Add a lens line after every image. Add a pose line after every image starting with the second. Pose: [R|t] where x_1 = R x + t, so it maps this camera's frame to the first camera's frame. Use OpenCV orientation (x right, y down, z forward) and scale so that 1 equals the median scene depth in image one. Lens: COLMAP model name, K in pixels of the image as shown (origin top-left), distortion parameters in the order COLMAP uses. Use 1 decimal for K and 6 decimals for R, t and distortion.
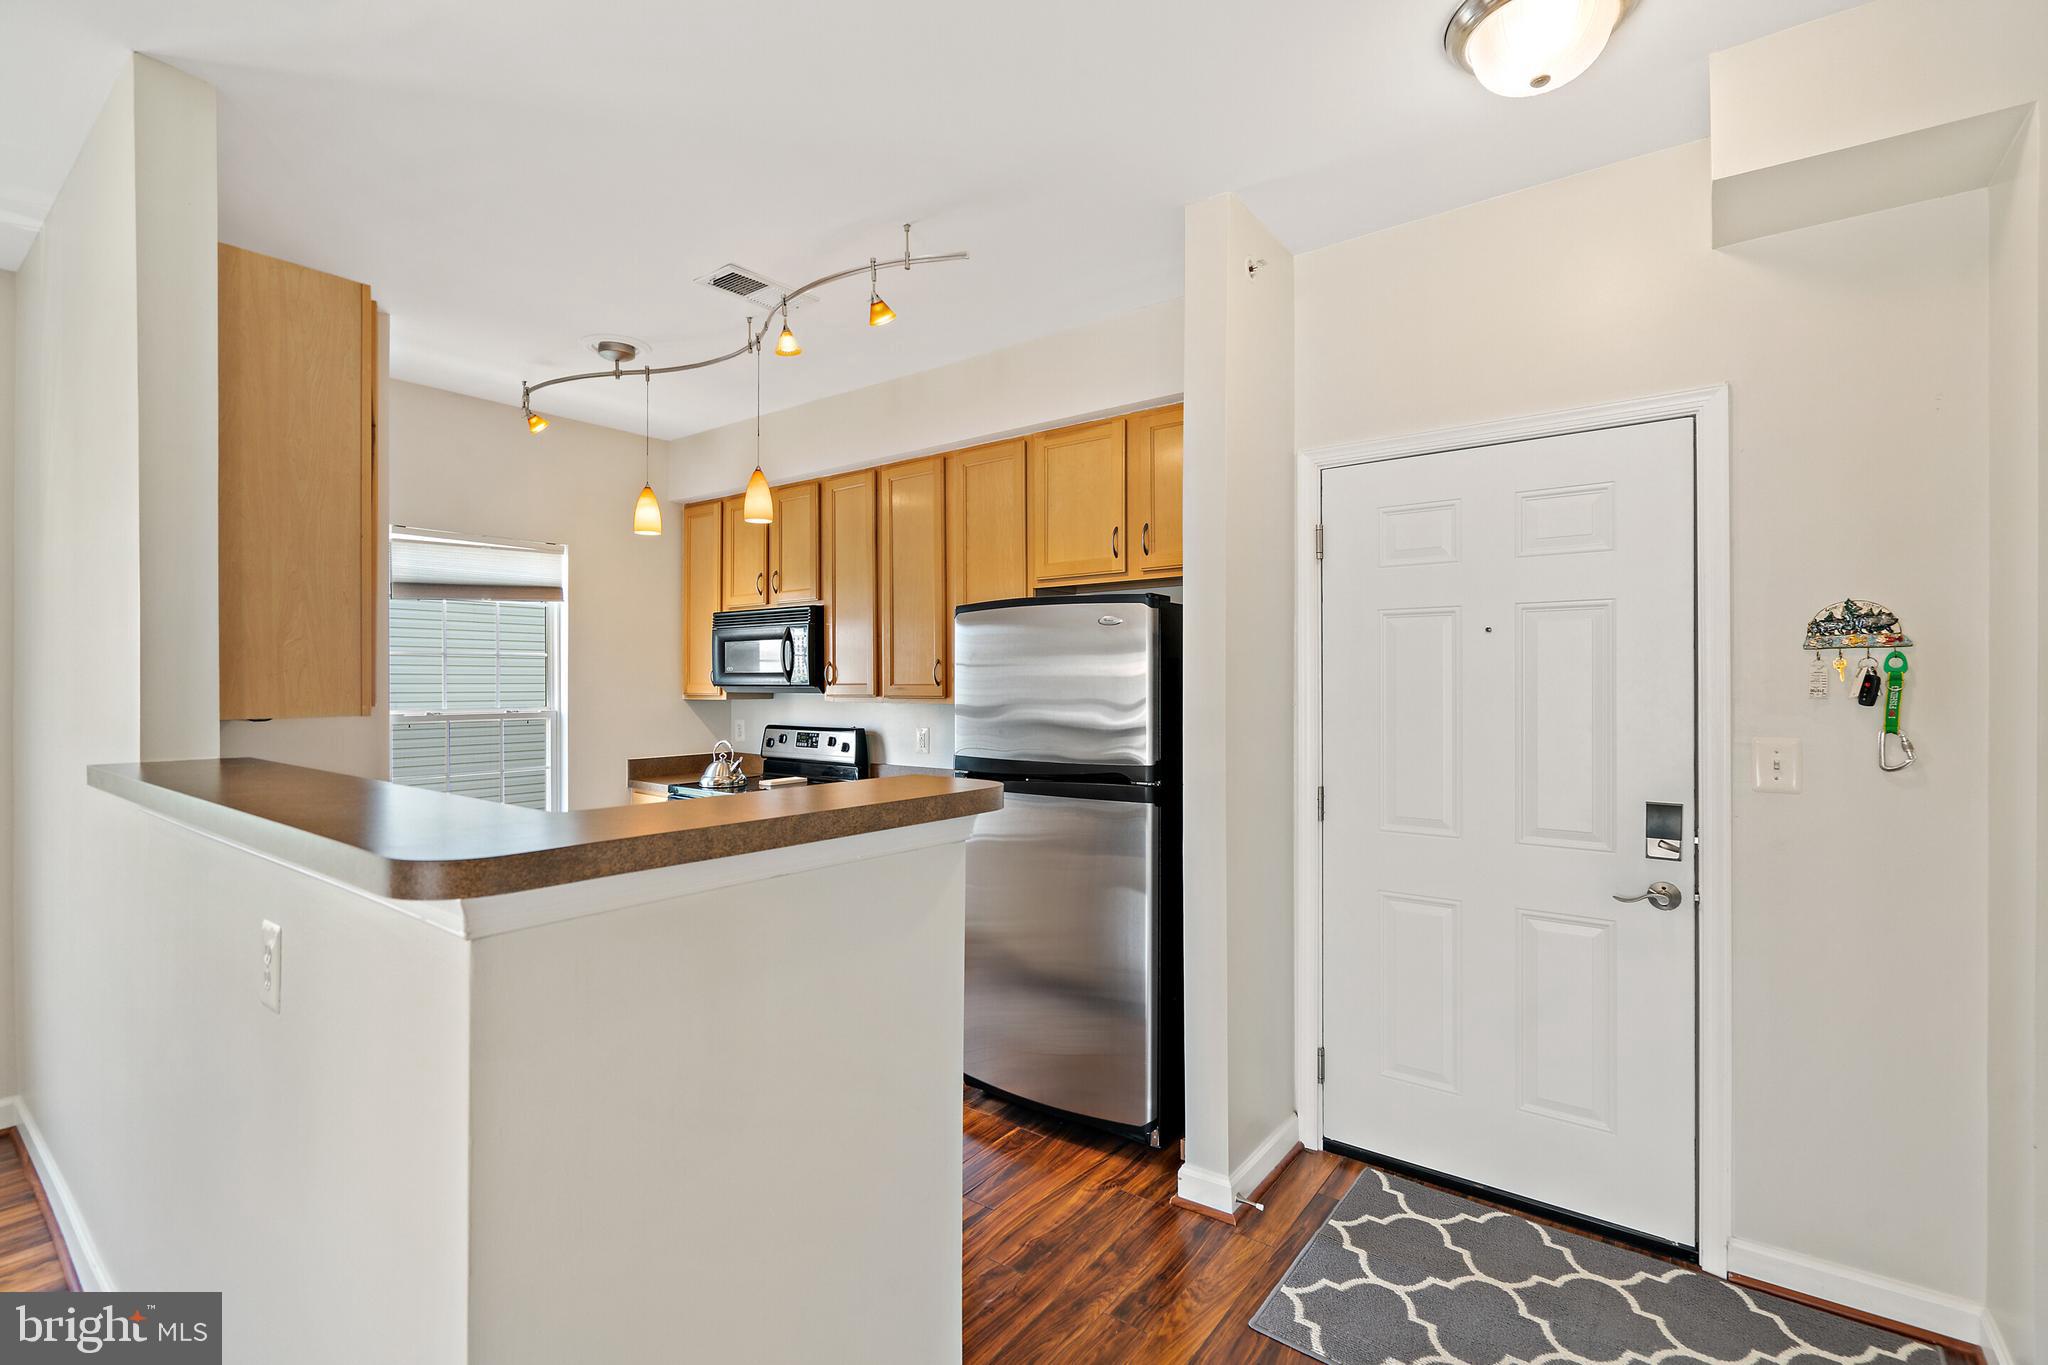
lens RADIAL K [[930.1, 0, 1014.9], [0, 930.1, 659.6], [0, 0, 1]] dist [-0.010428, 0.004060]
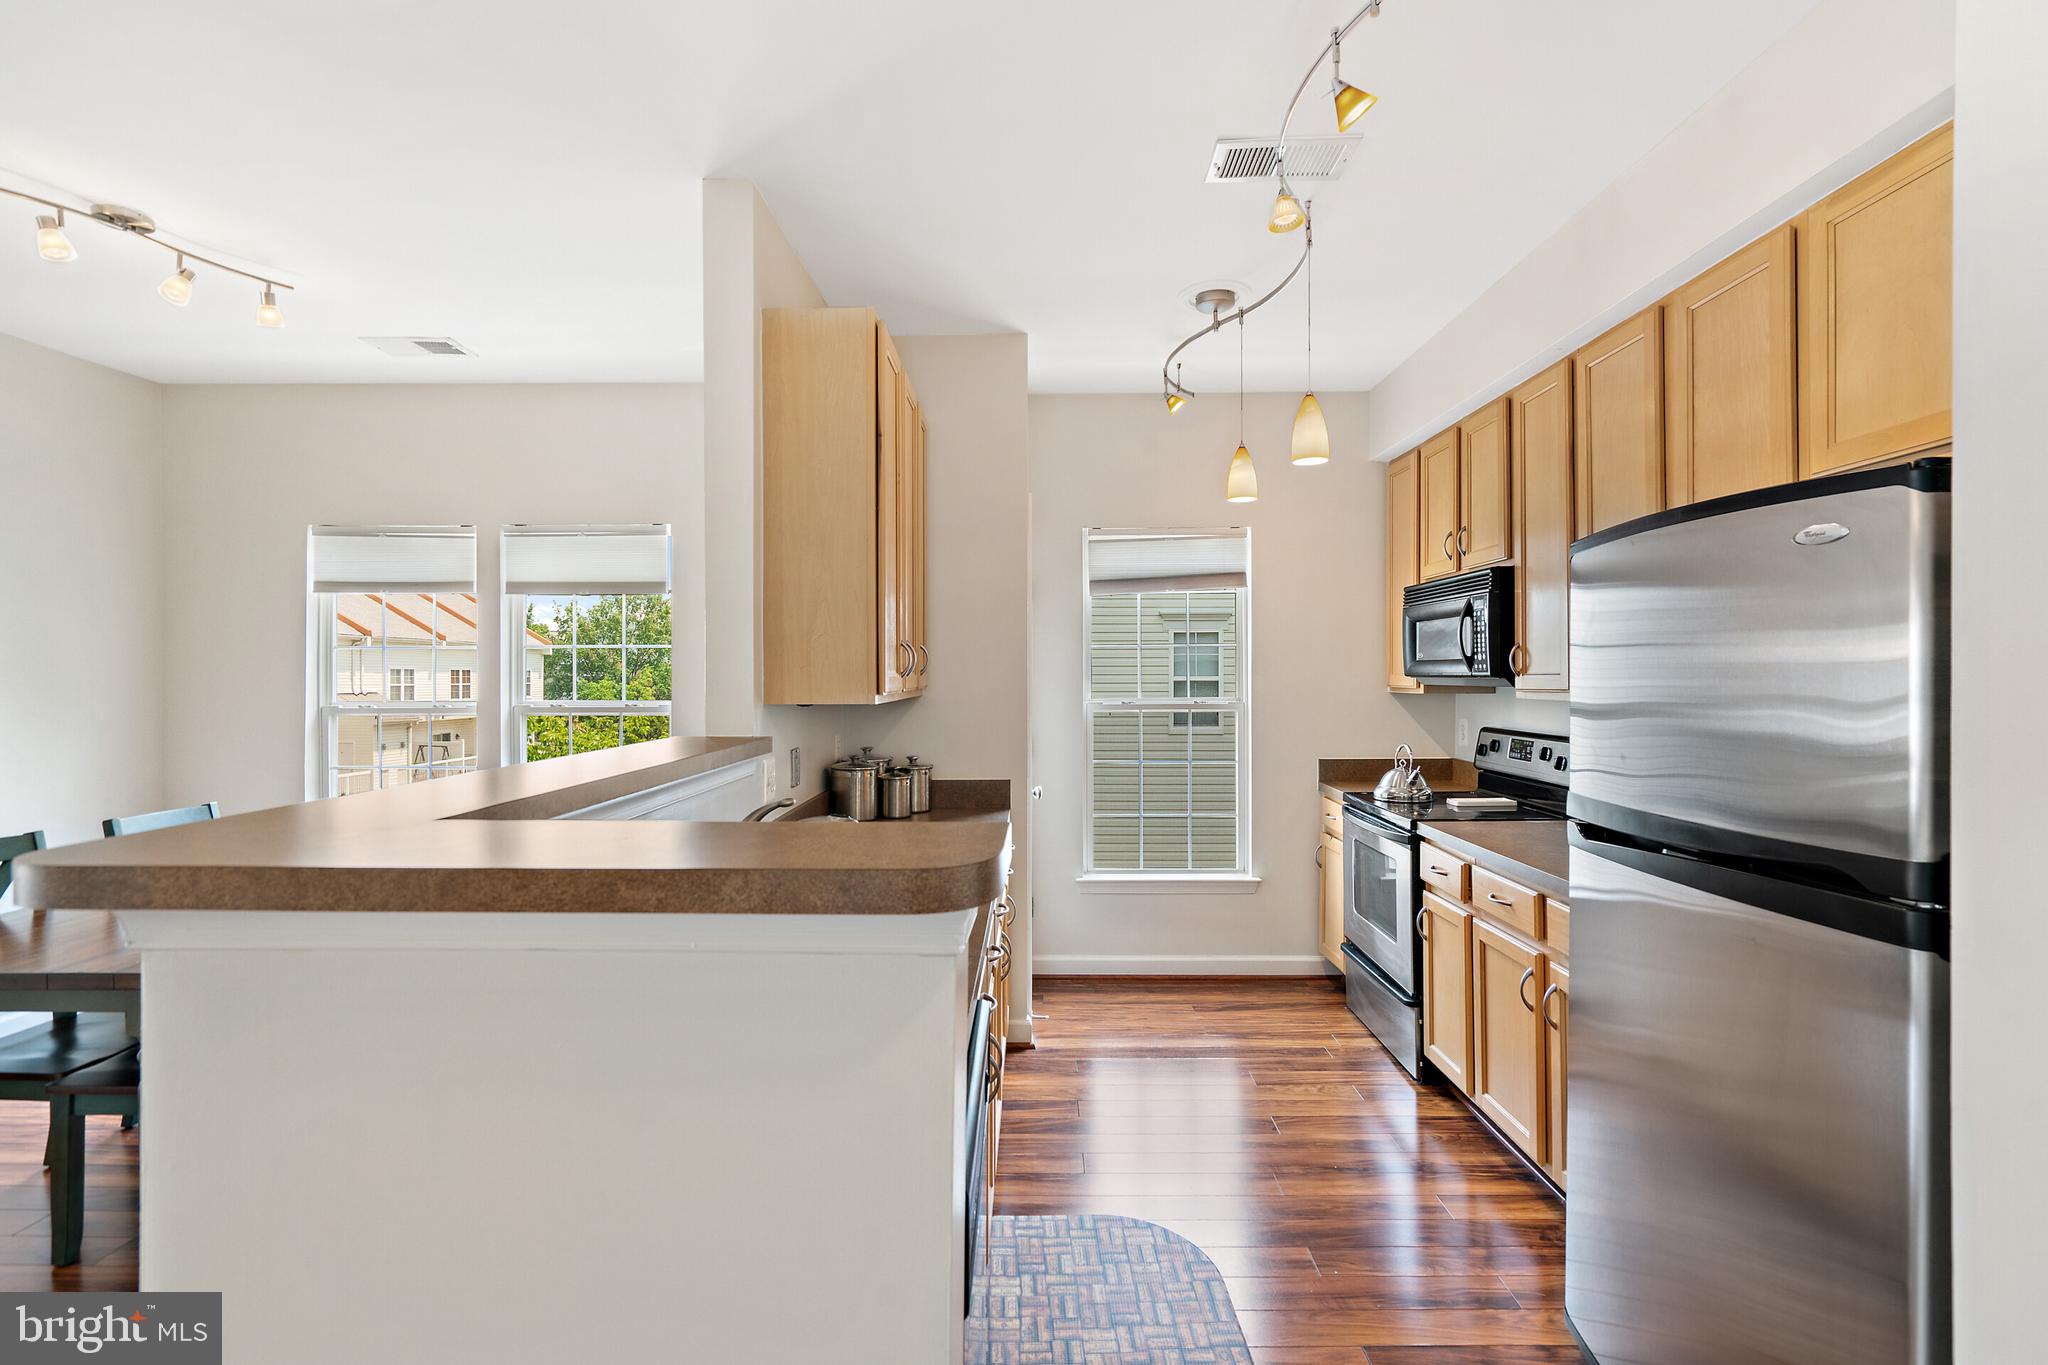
lens RADIAL K [[930.1, 0, 1033.0], [0, 930.1, 667.0], [0, 0, 1]] dist [-0.010428, 0.004060]
pose [[0.600167, -0.006117, -0.799852, 0.150262], [0.018796, 0.999802, 0.006457, 0.009189], [0.799654, -0.018909, 0.600163, 0.270633]]
